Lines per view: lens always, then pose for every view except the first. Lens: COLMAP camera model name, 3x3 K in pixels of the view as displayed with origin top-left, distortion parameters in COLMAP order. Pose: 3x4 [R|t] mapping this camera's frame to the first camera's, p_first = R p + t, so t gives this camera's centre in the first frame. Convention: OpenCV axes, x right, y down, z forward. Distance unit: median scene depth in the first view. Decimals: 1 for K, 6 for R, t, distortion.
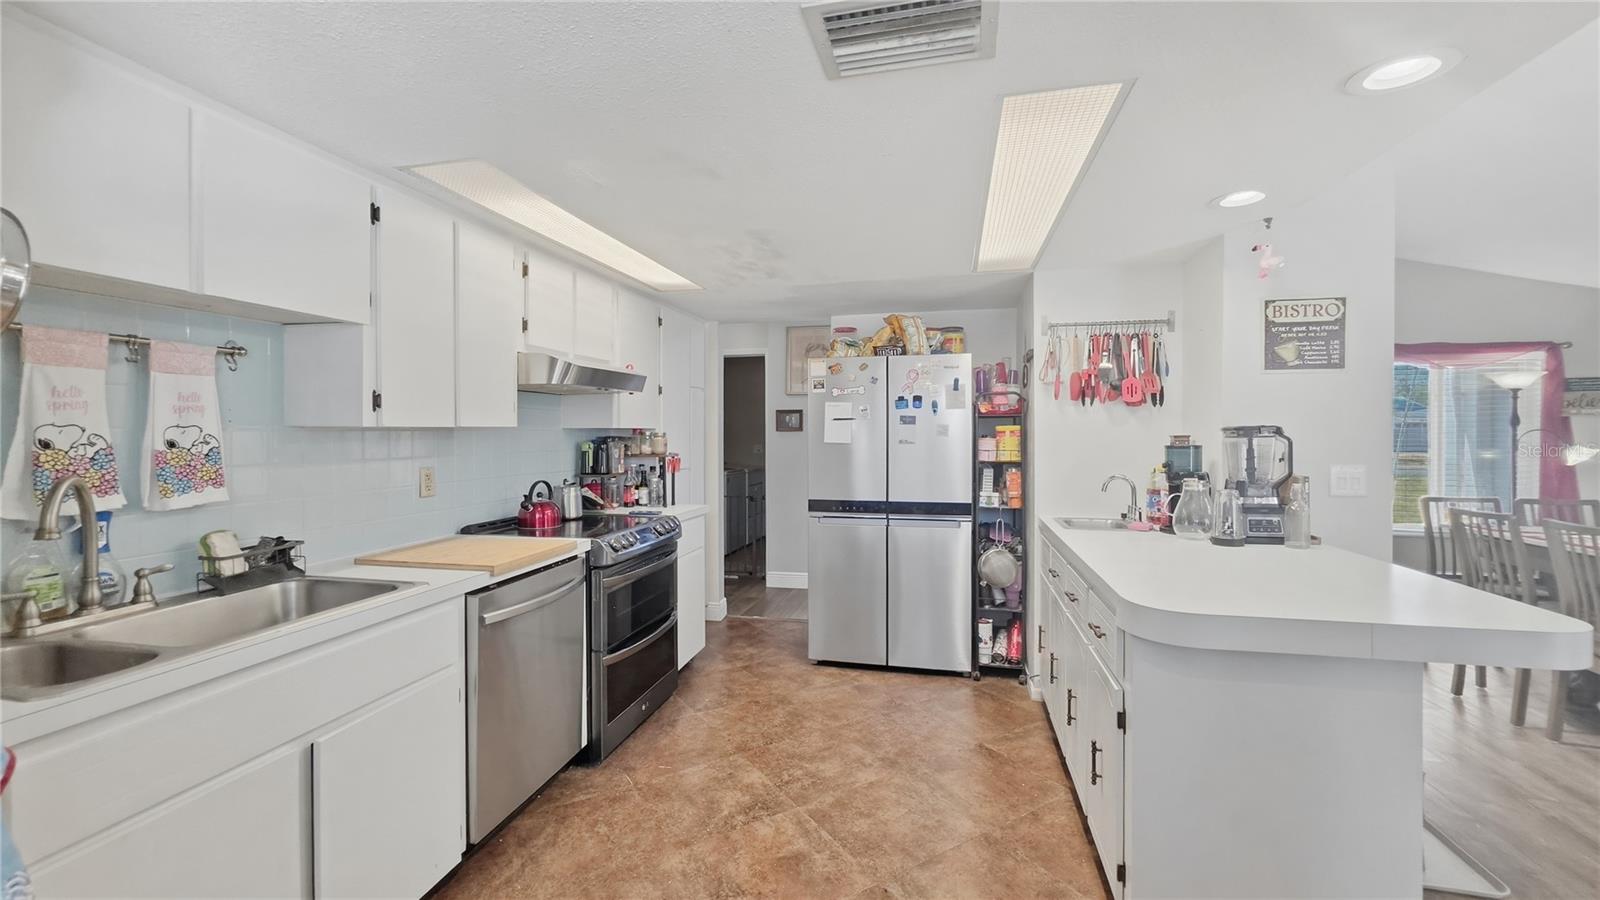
lens RADIAL K [[648.0, 0, 800.0], [0, 648.0, 450.0], [0, 0, 1]] dist [0.000156, 0.000062]
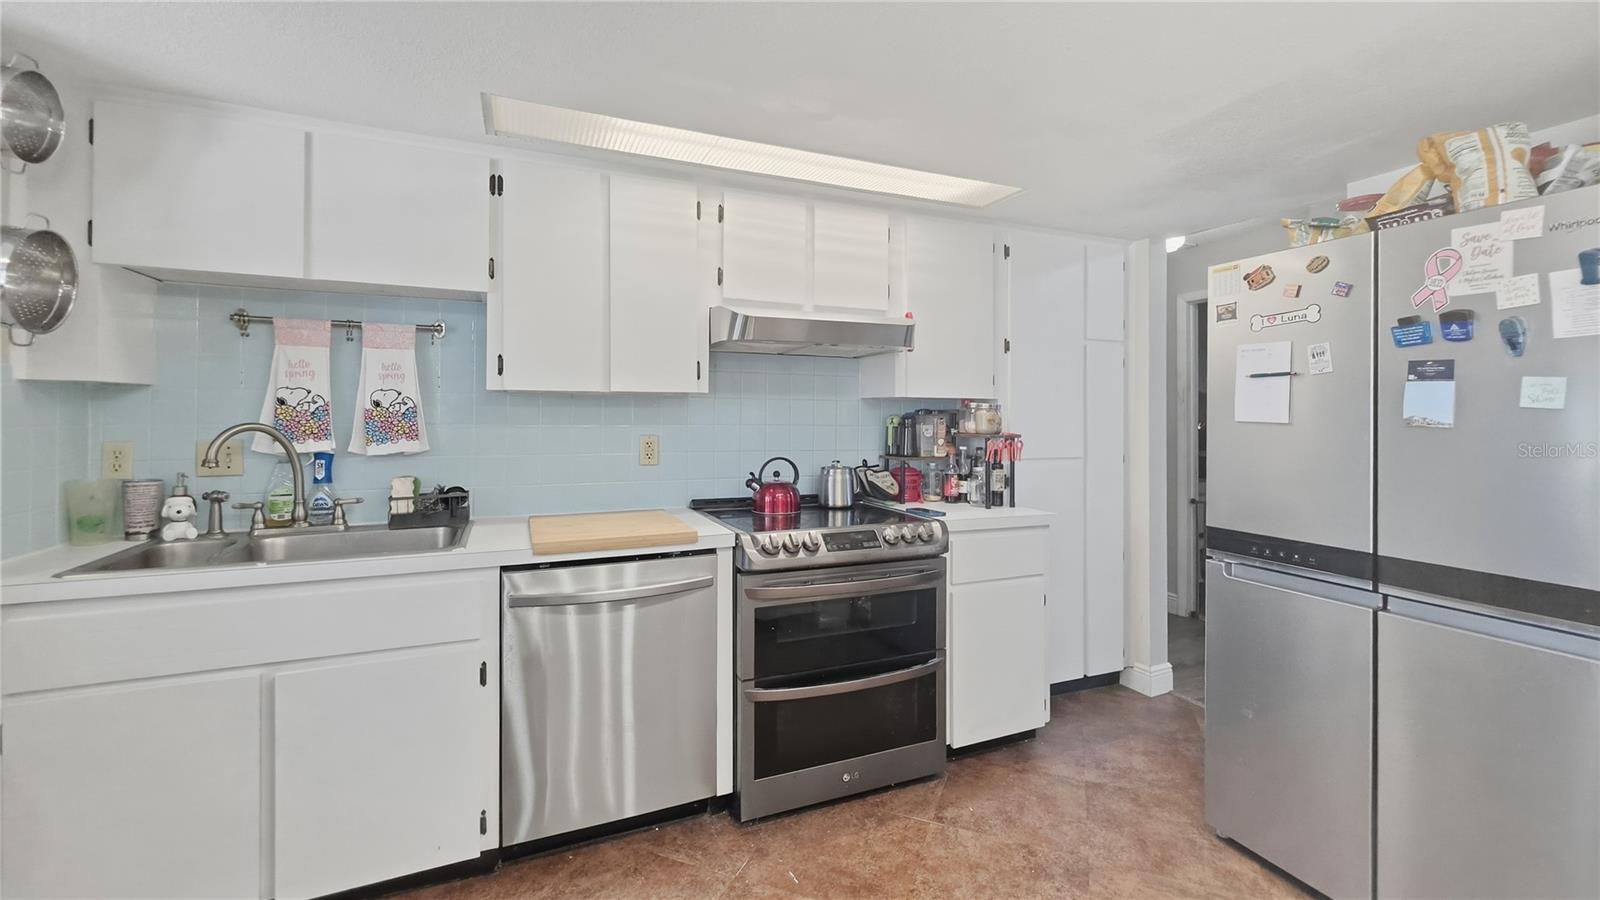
lens RADIAL K [[671.7, 0, 802.0], [0, 671.7, 413.5], [0, 0, 1]] dist [-0.002675, -0.000160]
pose [[0.599565, 0.006858, -0.800297, 0.366390], [-0.031837, 0.999376, -0.015287, 0.002091], [0.799693, 0.034645, 0.599409, 0.551640]]
